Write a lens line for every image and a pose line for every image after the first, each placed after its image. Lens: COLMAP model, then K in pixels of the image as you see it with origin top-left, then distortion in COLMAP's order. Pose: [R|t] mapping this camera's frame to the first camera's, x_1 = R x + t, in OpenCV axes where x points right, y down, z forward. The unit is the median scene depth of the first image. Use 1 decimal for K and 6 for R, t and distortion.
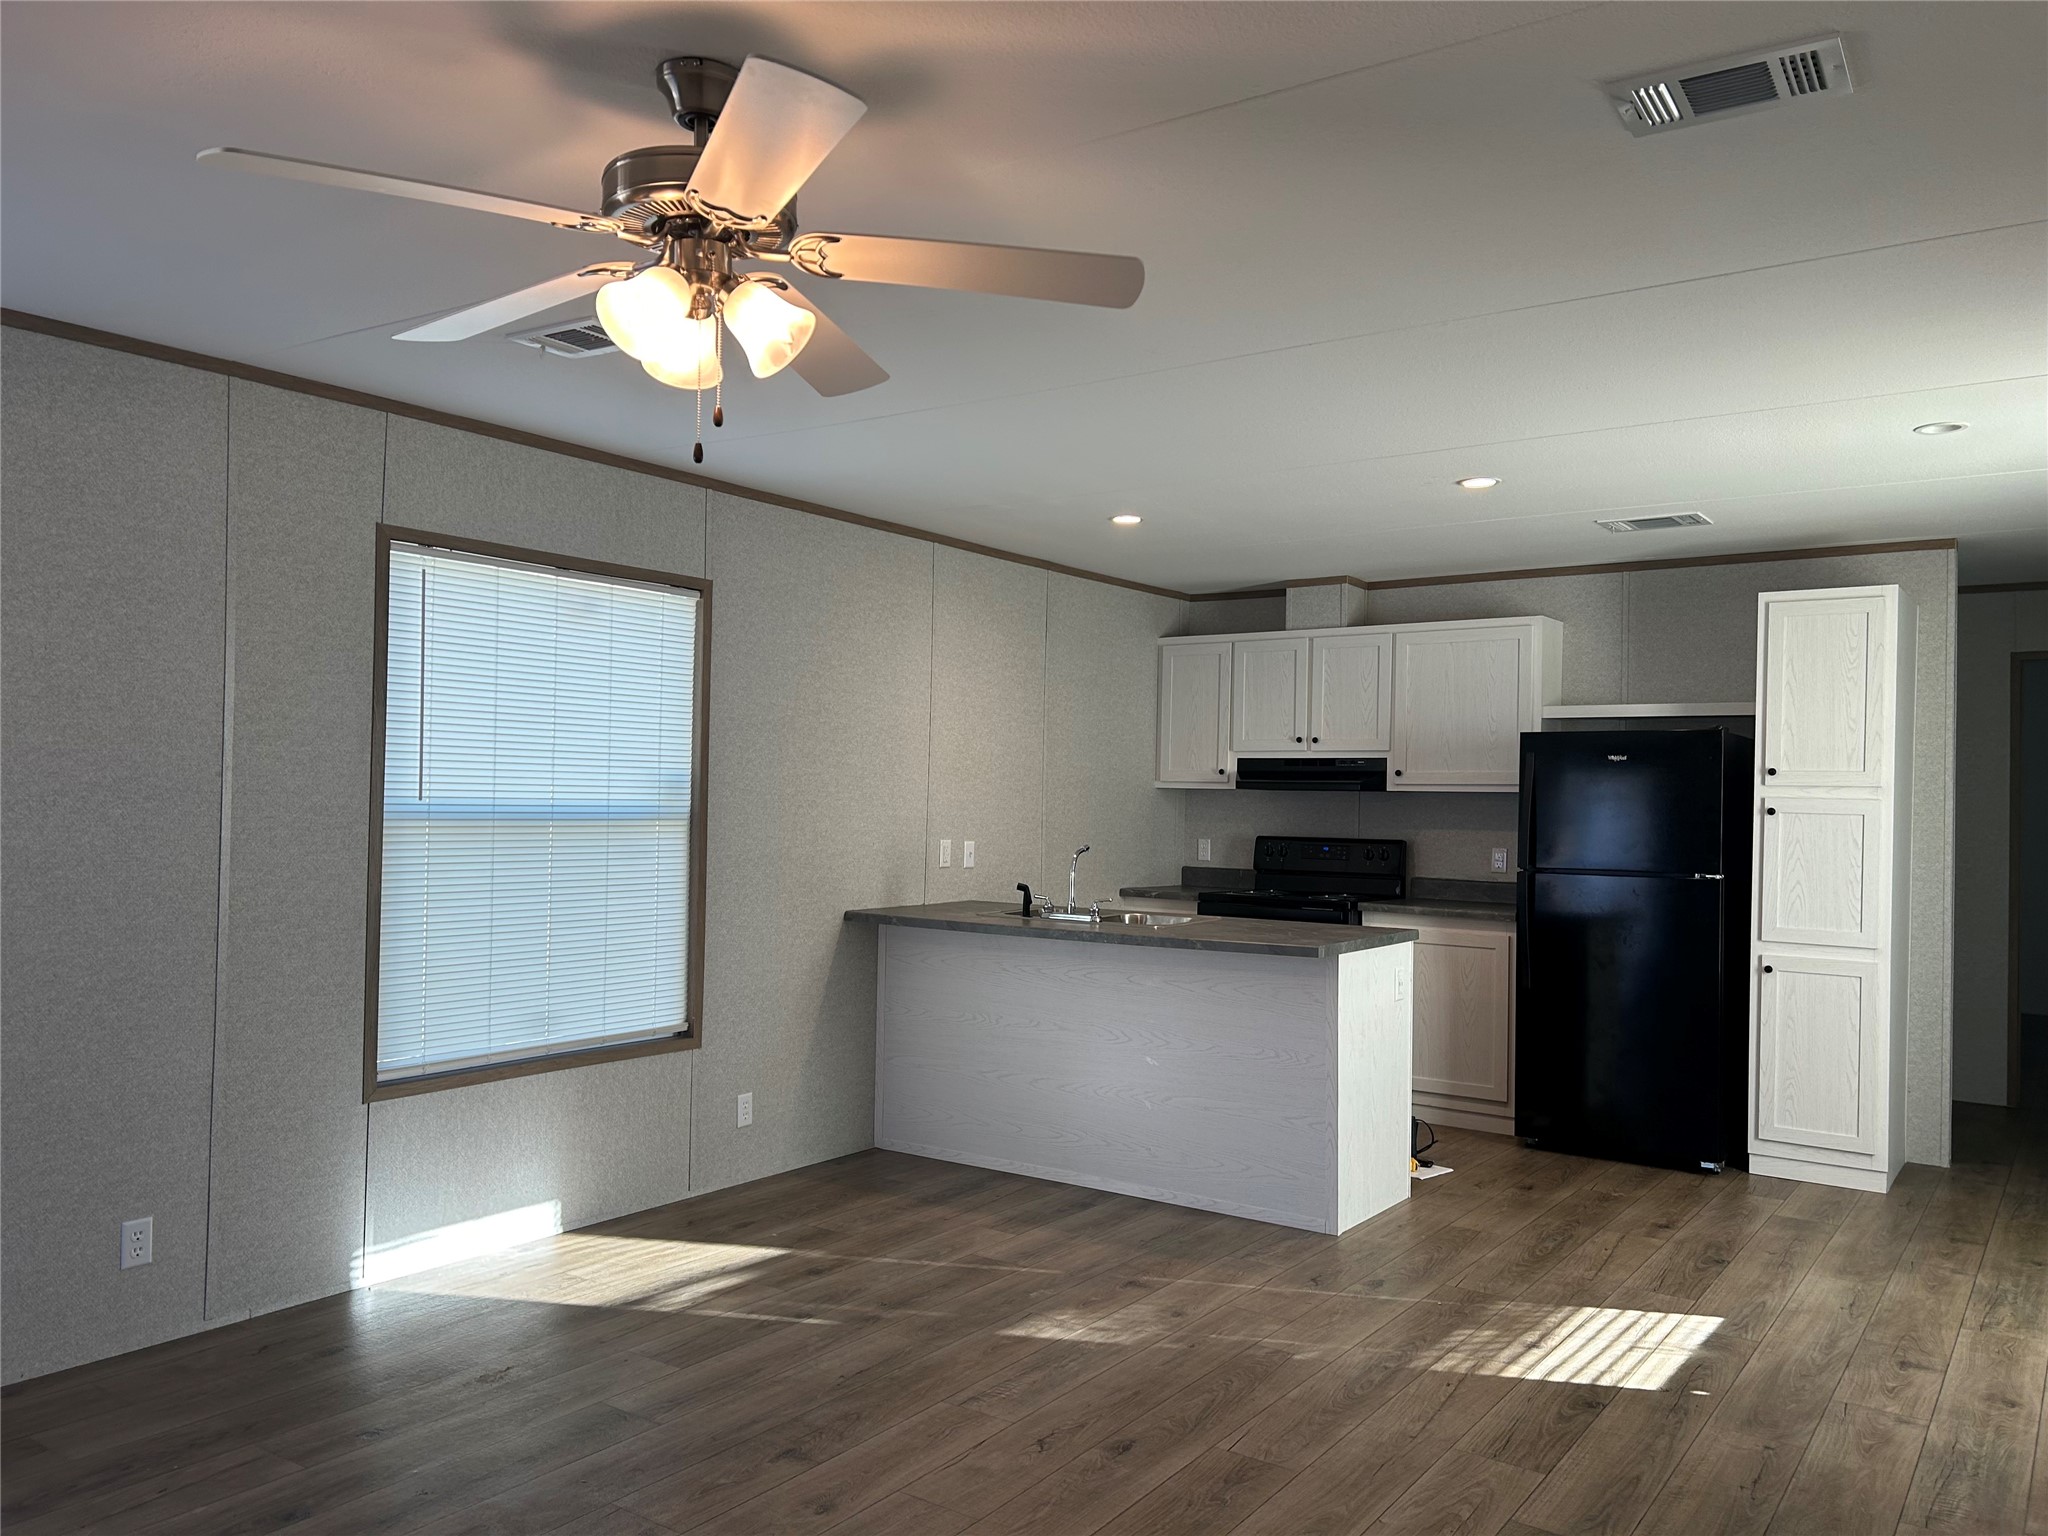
lens RADIAL K [[1542.8, 0, 1023.0], [0, 1542.8, 788.7], [0, 0, 1]] dist [0.076921, -0.084944]
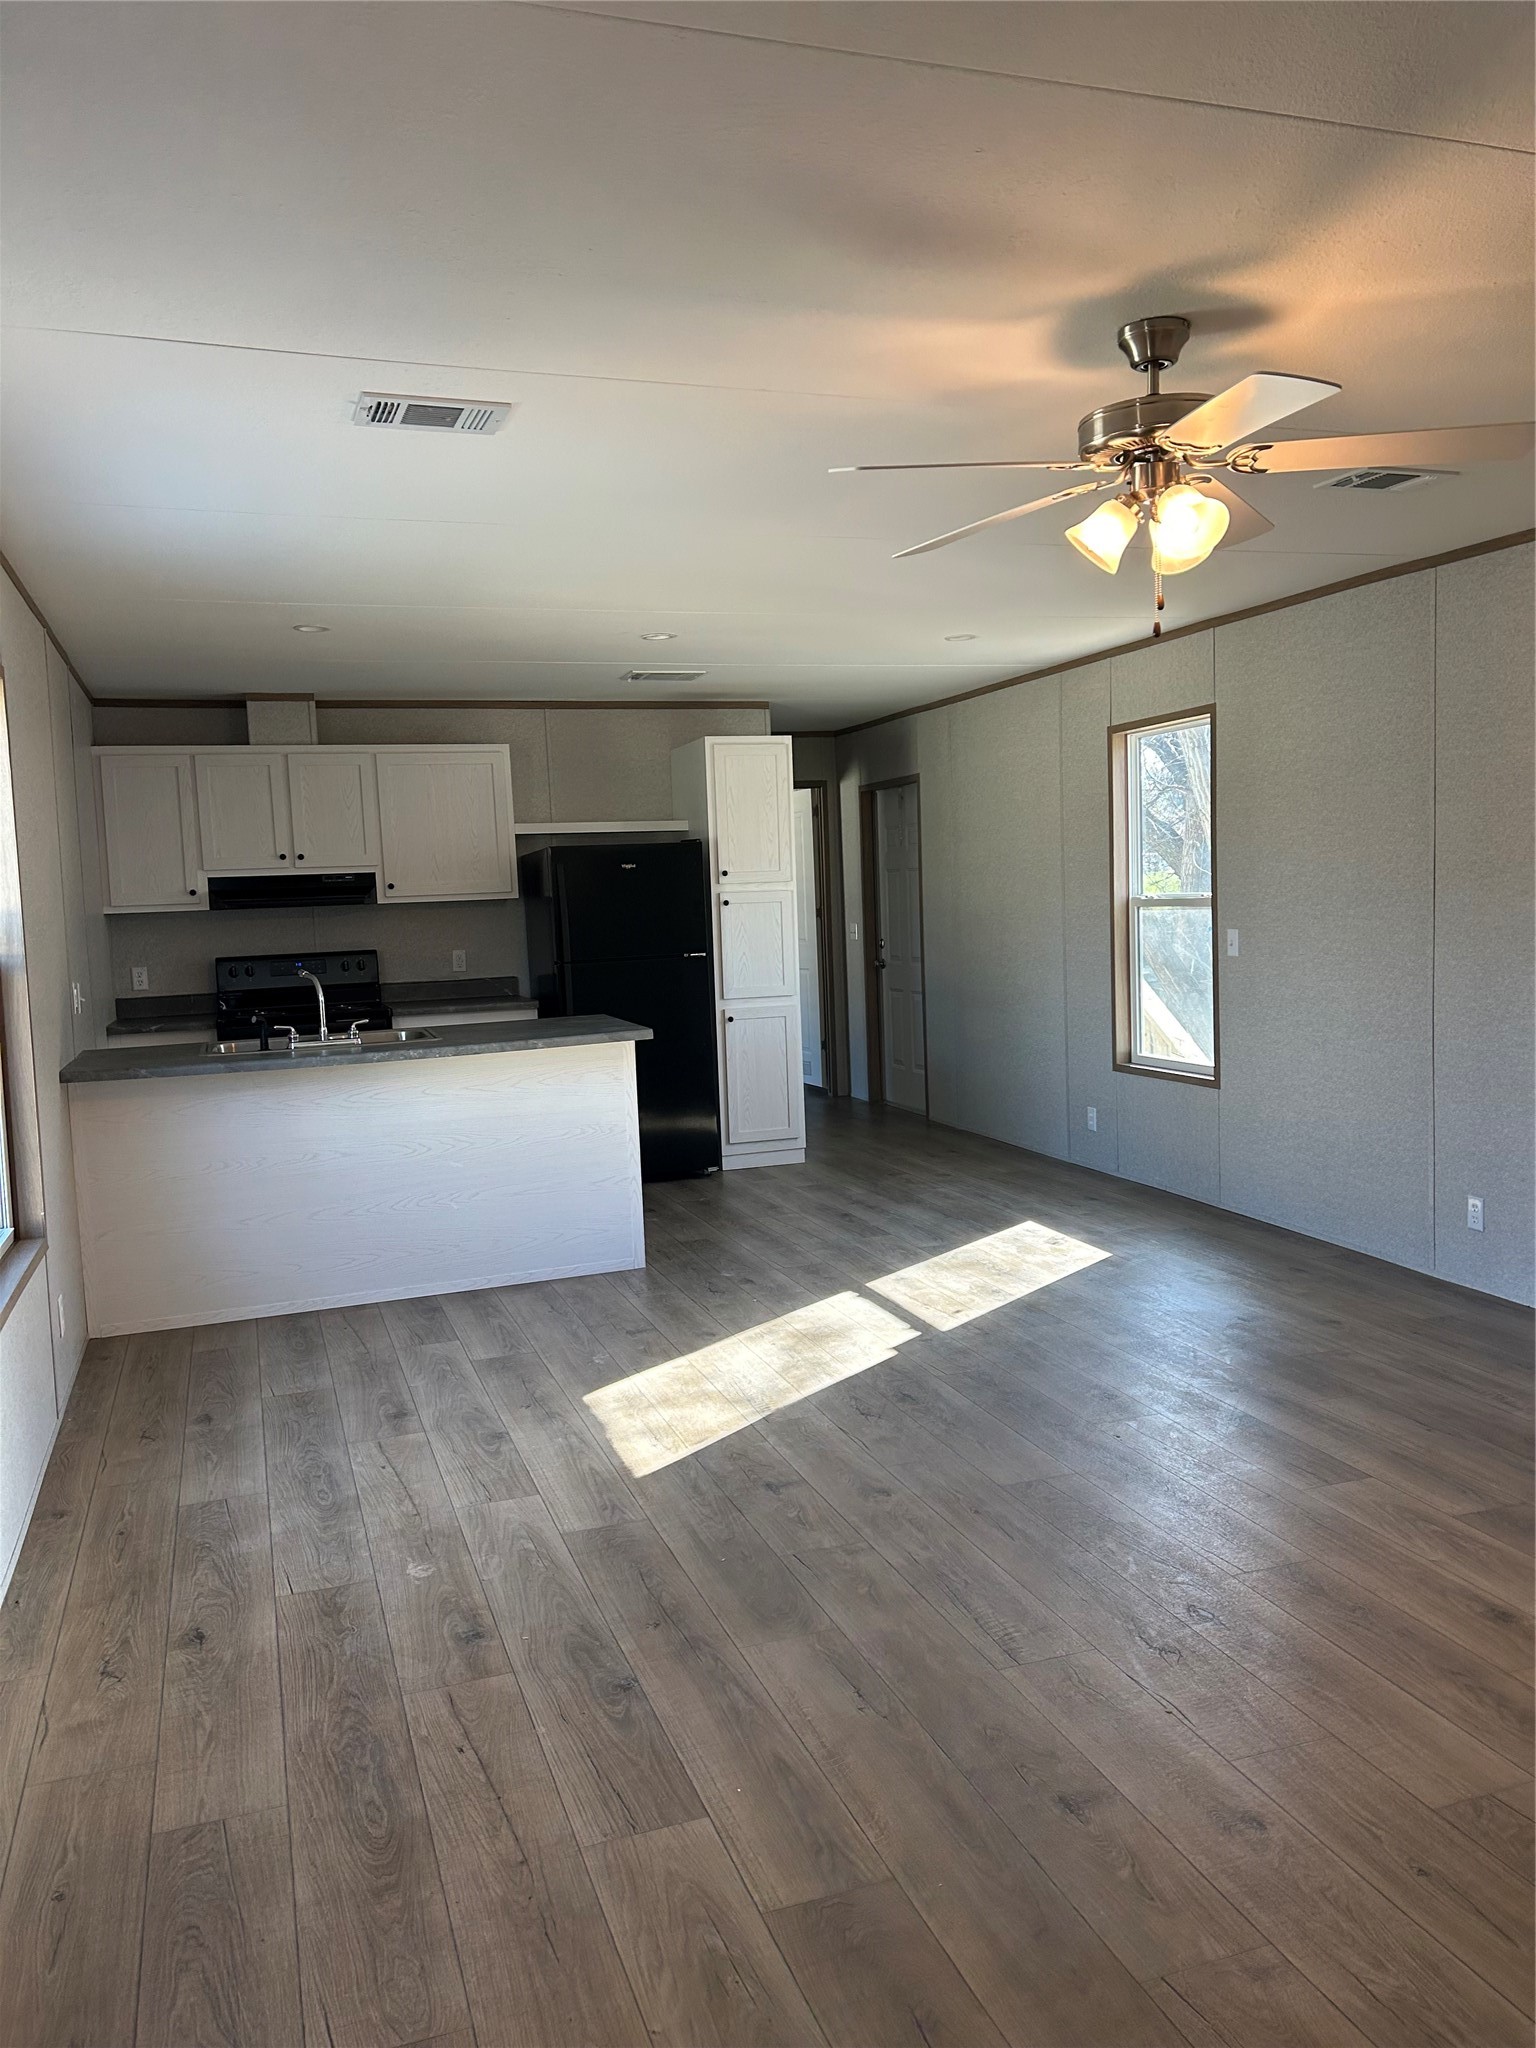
lens RADIAL K [[1537.1, 0, 768.0], [0, 1537.1, 1024.0], [0, 0, 1]] dist [0.084901, -0.108345]
pose [[0.585624, -0.111101, 0.802933, -0.575537], [0.046321, 0.993531, 0.103689, -0.017091], [-0.809258, -0.023530, 0.586982, 0.191440]]
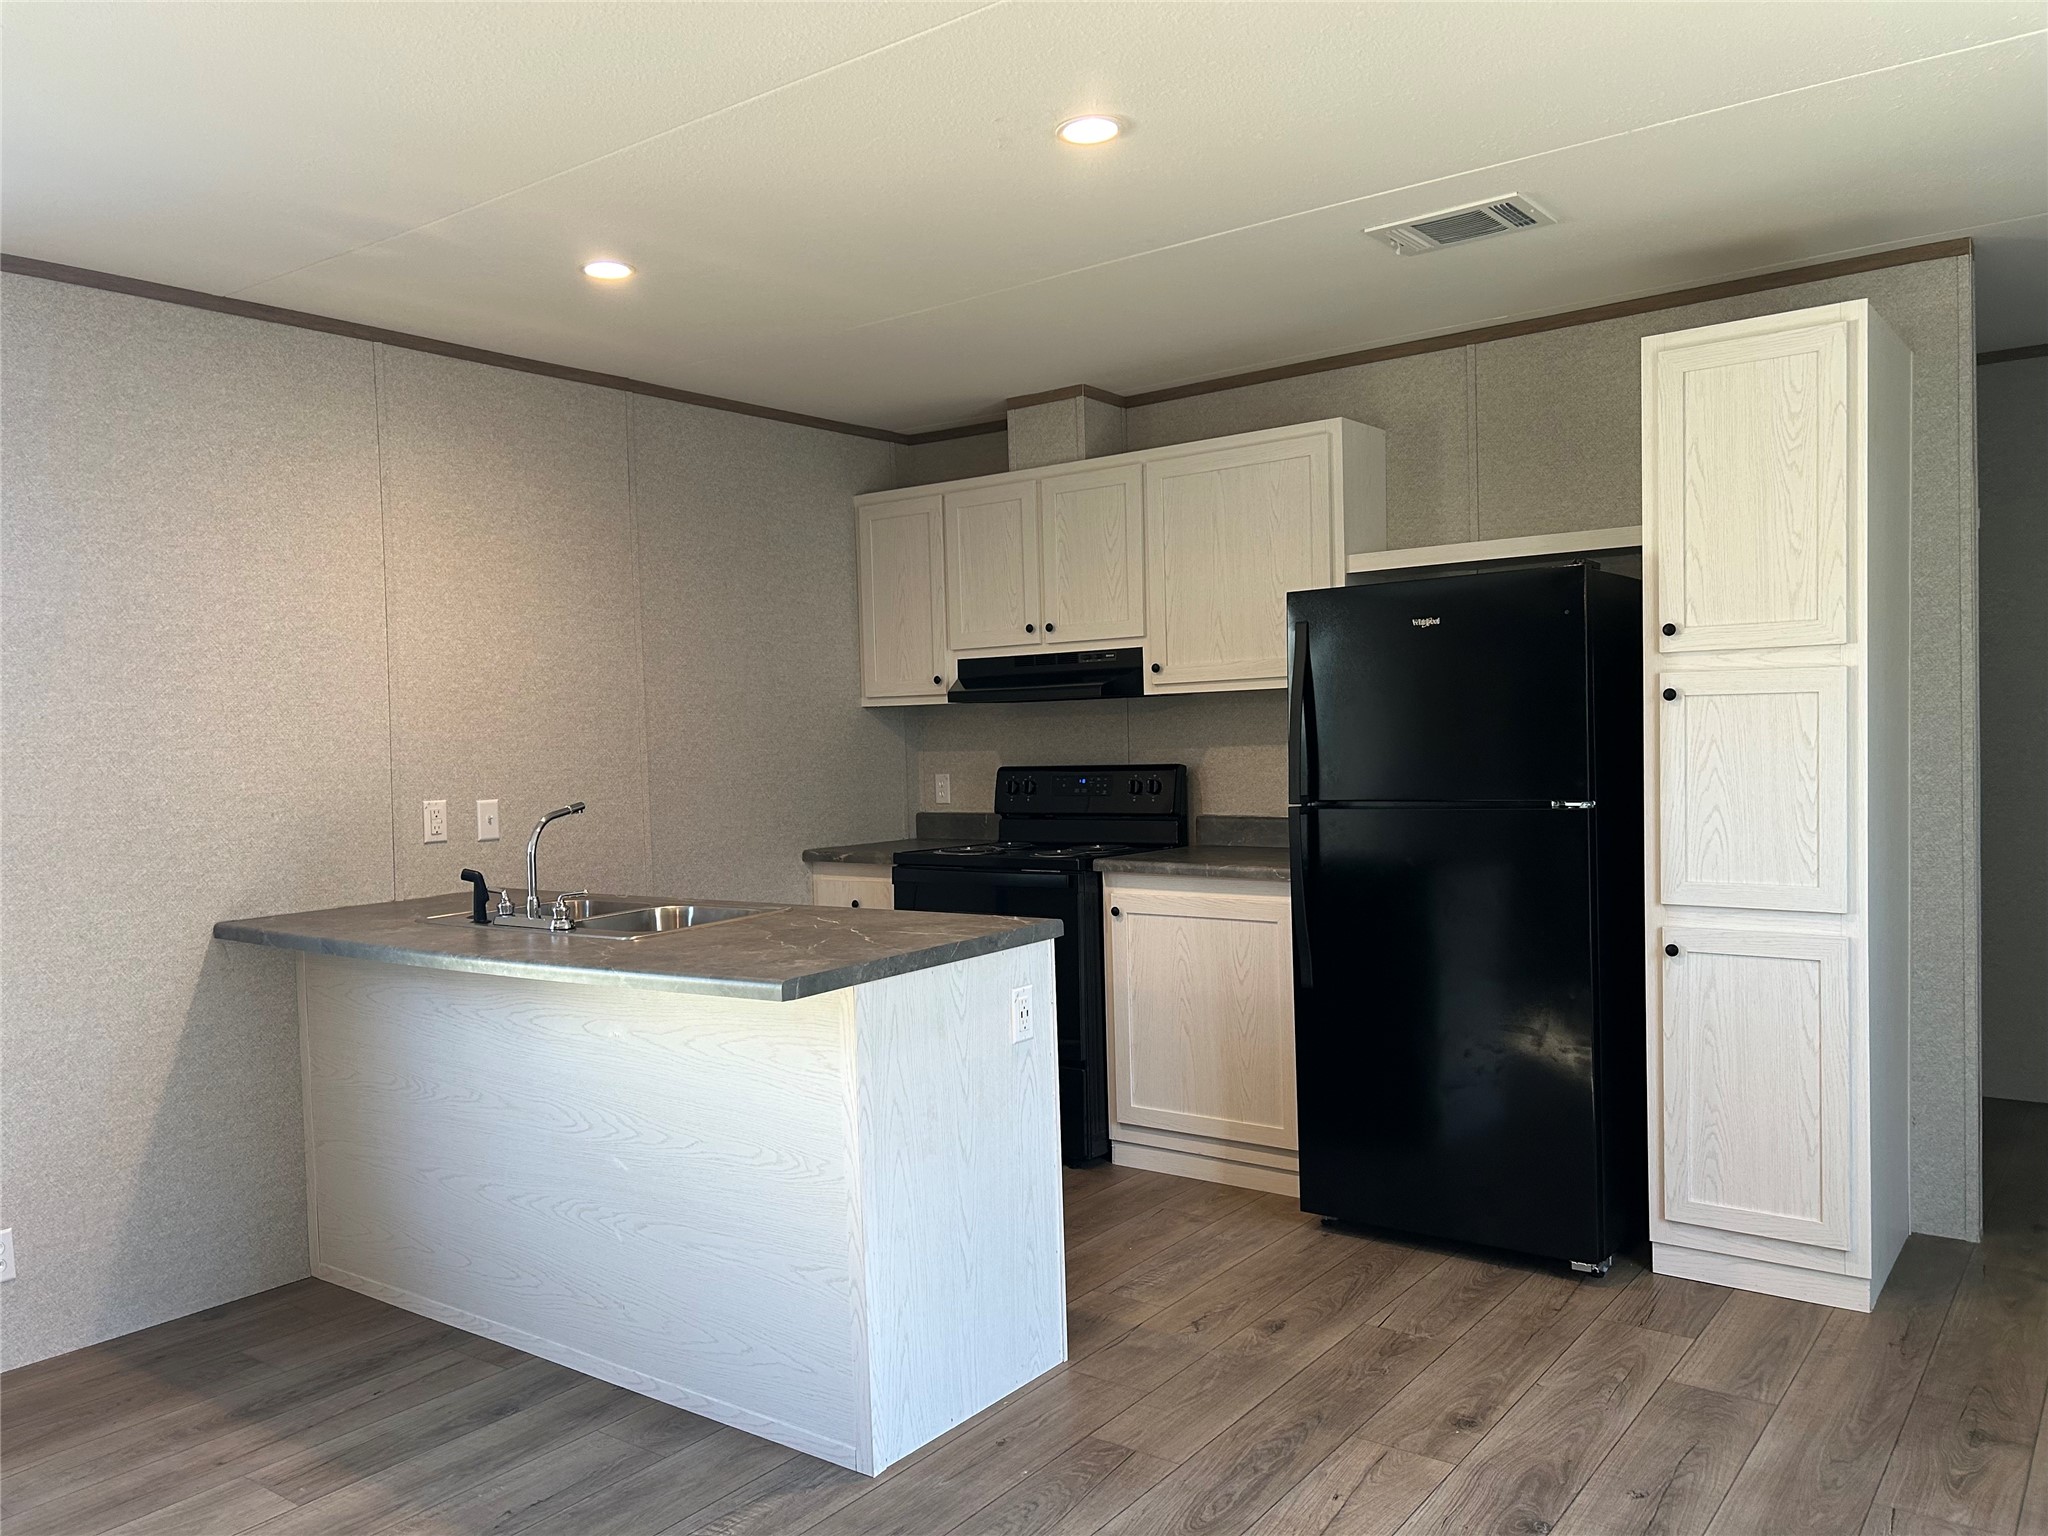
lens RADIAL K [[1537.1, 0, 996.3], [0, 1537.1, 790.4], [0, 0, 1]] dist [0.084901, -0.108345]
pose [[0.997916, -0.047316, -0.043878, 0.240108], [0.049353, 0.997696, 0.046556, 0.010610], [0.041574, -0.048625, 0.997952, 0.378010]]
